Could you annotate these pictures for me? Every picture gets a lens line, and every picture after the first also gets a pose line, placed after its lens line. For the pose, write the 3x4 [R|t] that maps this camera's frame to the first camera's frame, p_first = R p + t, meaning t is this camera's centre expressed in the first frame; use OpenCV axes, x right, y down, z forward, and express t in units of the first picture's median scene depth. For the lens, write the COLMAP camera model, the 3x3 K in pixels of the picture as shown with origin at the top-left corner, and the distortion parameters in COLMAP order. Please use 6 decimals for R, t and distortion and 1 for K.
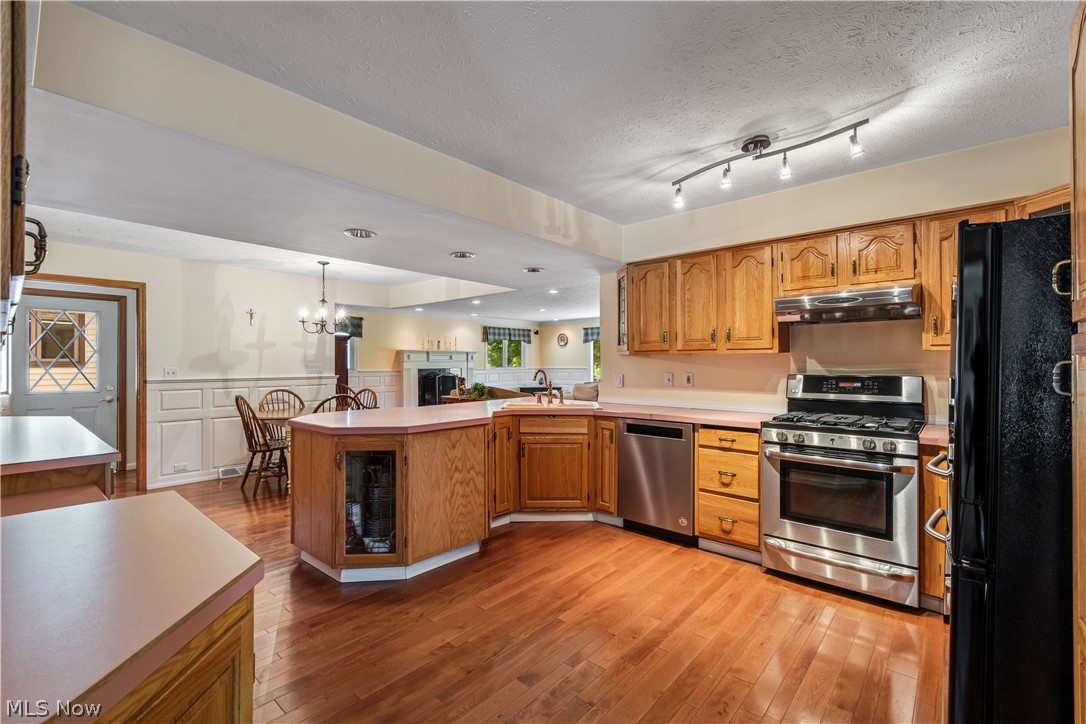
lens RADIAL K [[479.8, 0, 554.0], [0, 479.8, 362.0], [0, 0, 1]] dist [0.004054, -0.001963]
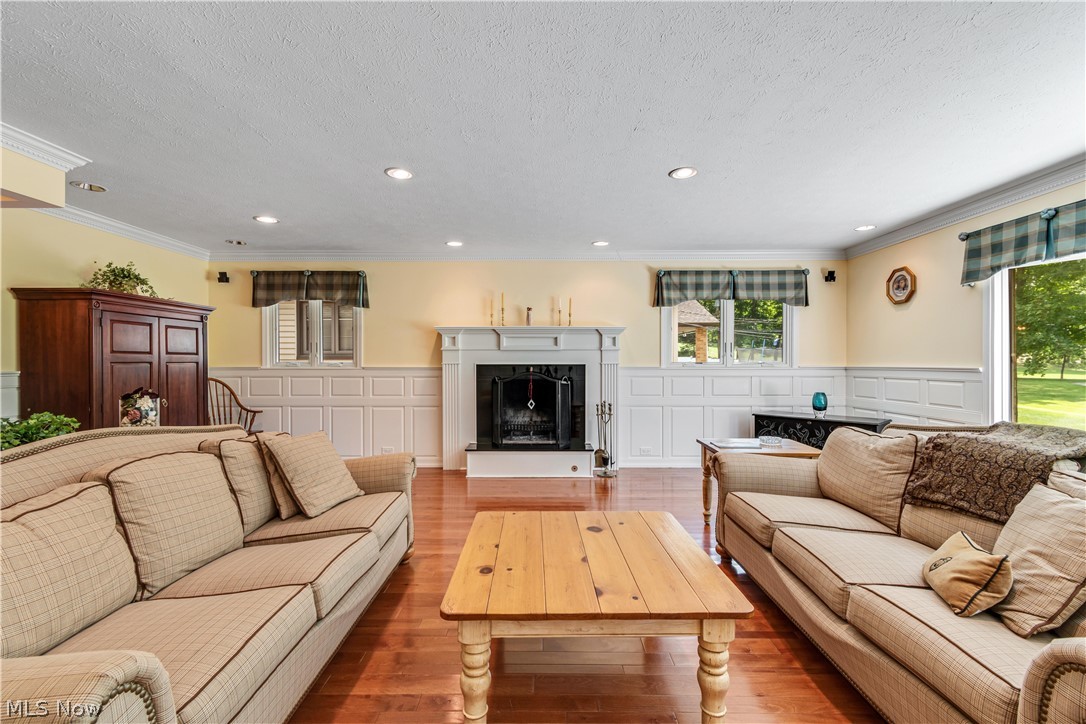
lens RADIAL K [[479.8, 0, 544.4], [0, 479.8, 360.9], [0, 0, 1]] dist [0.004054, -0.001963]
pose [[0.651725, 0.002244, -0.758452, 0.374964], [-0.001937, 0.999997, 0.001294, 0.025631], [0.758453, 0.000626, 0.651728, 1.906001]]
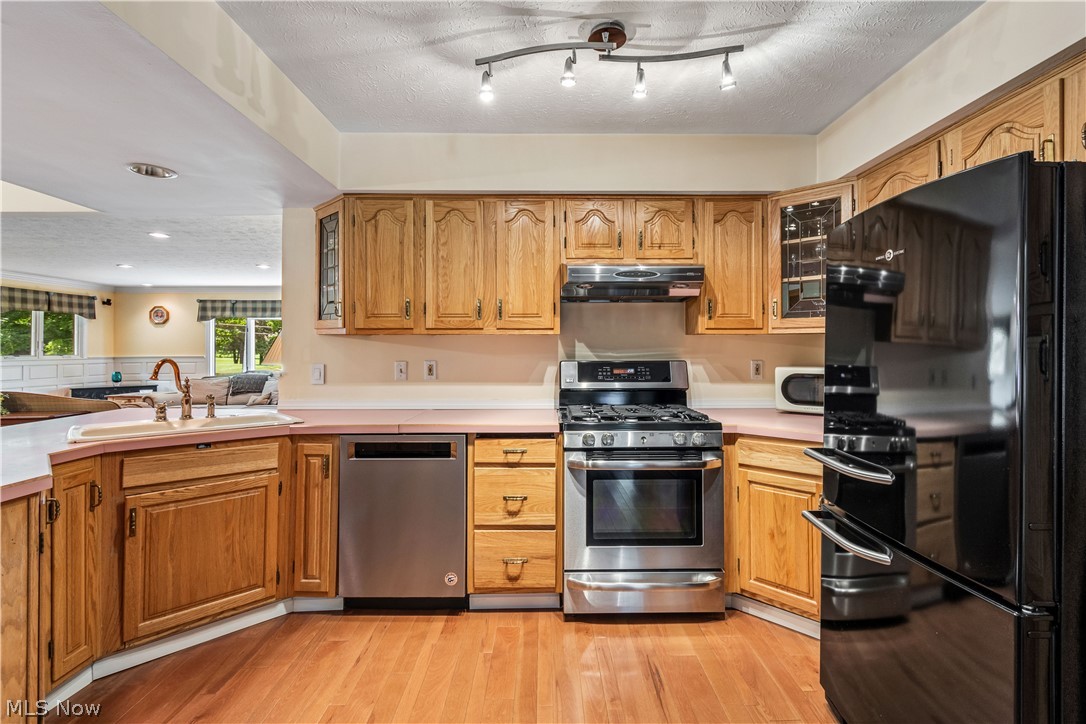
lens RADIAL K [[479.8, 0, 542.9], [0, 479.8, 344.7], [0, 0, 1]] dist [0.004054, -0.001963]
pose [[0.747714, 0.007584, 0.663978, -0.090485], [-0.001017, 0.999947, -0.010276, 0.006573], [-0.664020, 0.007008, 0.747682, 0.409521]]
